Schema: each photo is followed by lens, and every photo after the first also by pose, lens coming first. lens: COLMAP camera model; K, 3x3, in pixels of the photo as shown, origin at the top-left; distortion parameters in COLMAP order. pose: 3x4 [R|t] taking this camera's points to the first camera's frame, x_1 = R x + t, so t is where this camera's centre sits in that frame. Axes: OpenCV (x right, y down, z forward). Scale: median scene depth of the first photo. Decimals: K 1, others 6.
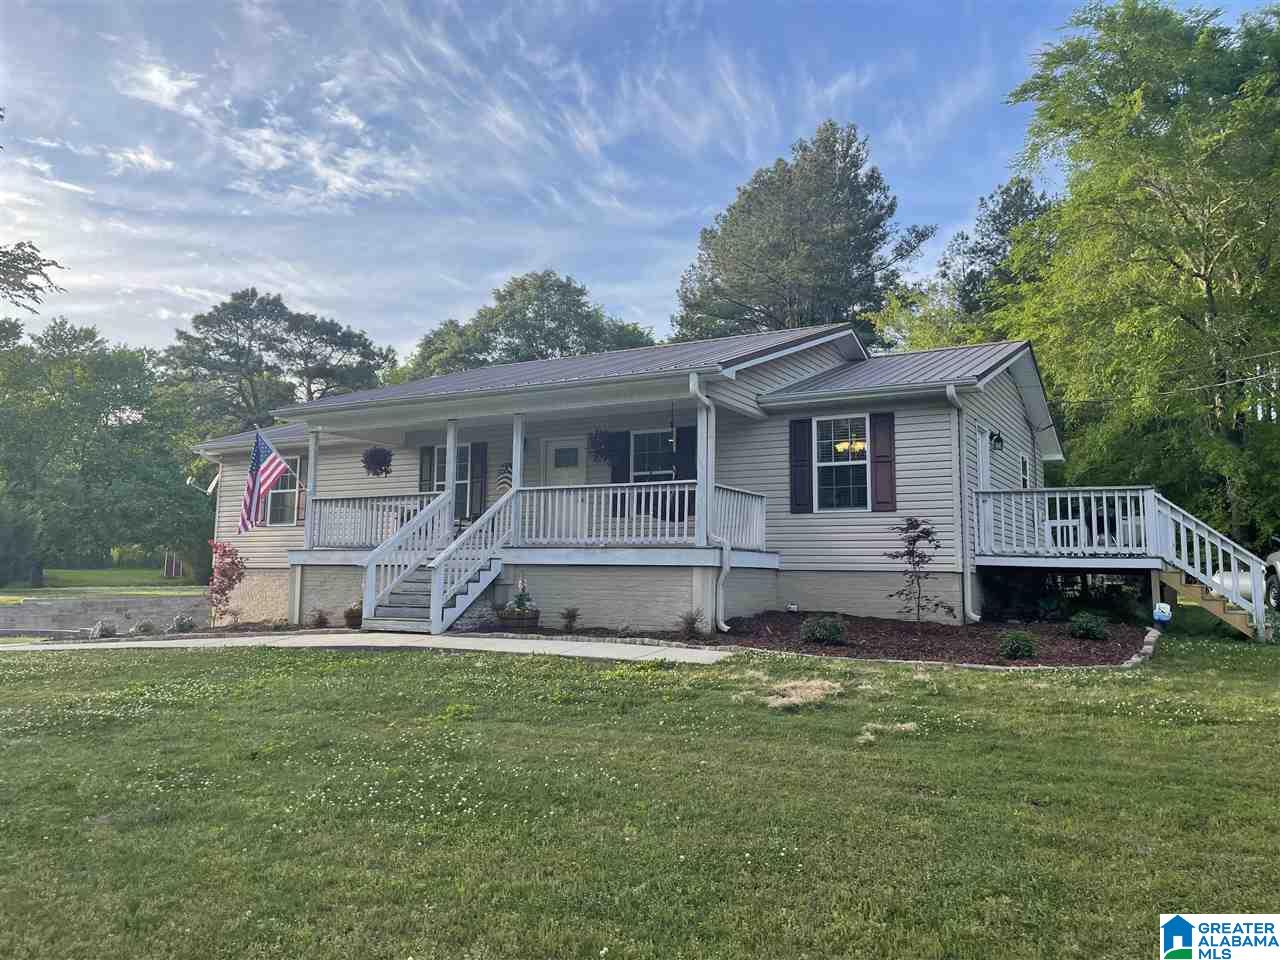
lens RADIAL K [[980.7, 0, 639.1], [0, 980.7, 481.0], [0, 0, 1]] dist [-0.001656, -0.003130]
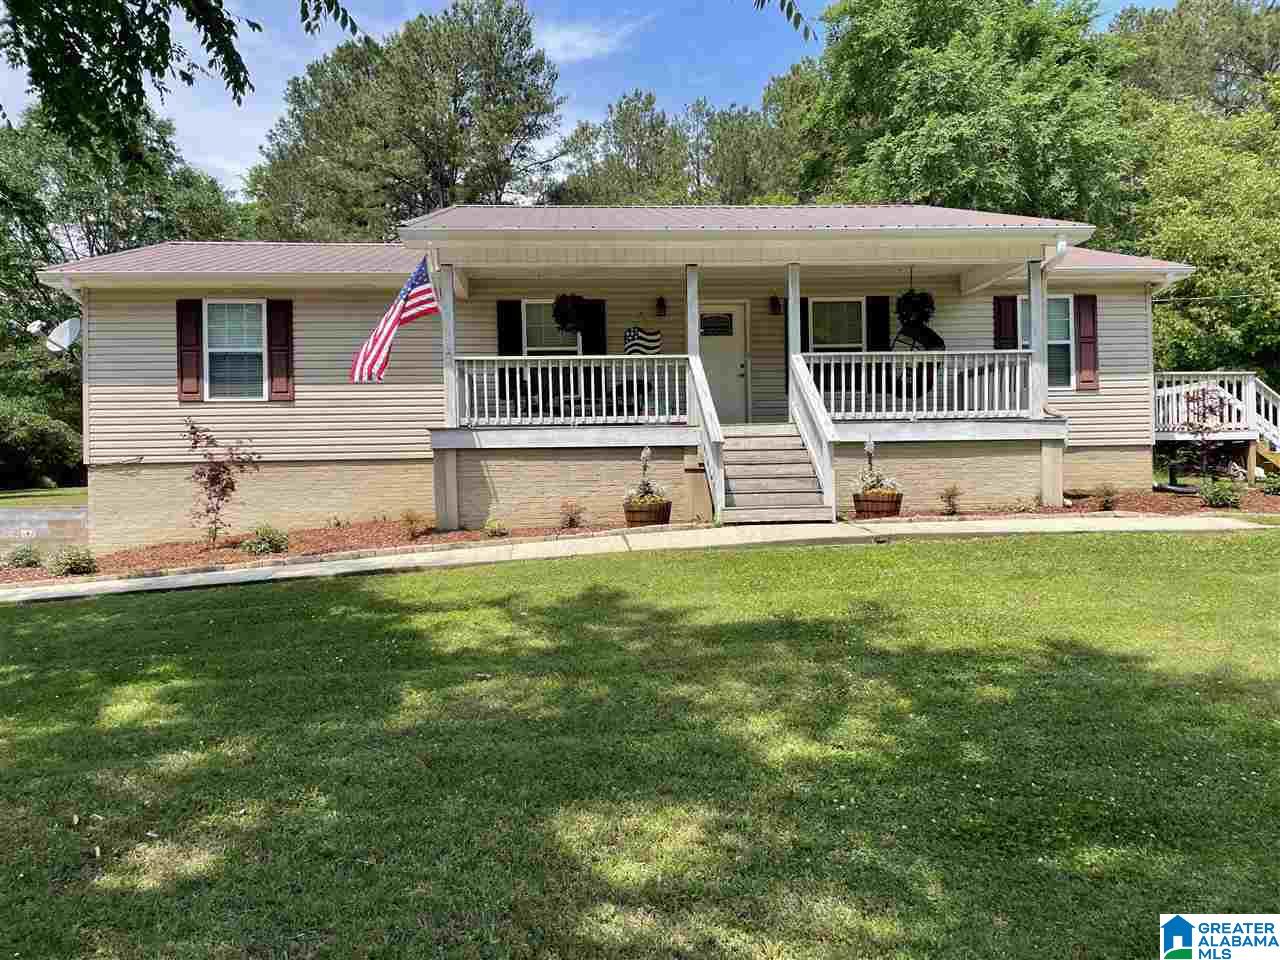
lens RADIAL K [[896.2, 0, 639.9], [0, 896.2, 476.6], [0, 0, 1]] dist [0.026905, -0.000342]
pose [[0.796377, -0.049014, 0.602811, -0.651246], [-0.021421, 0.993799, 0.109106, 0.027228], [-0.604420, -0.099802, 0.790389, 0.413996]]
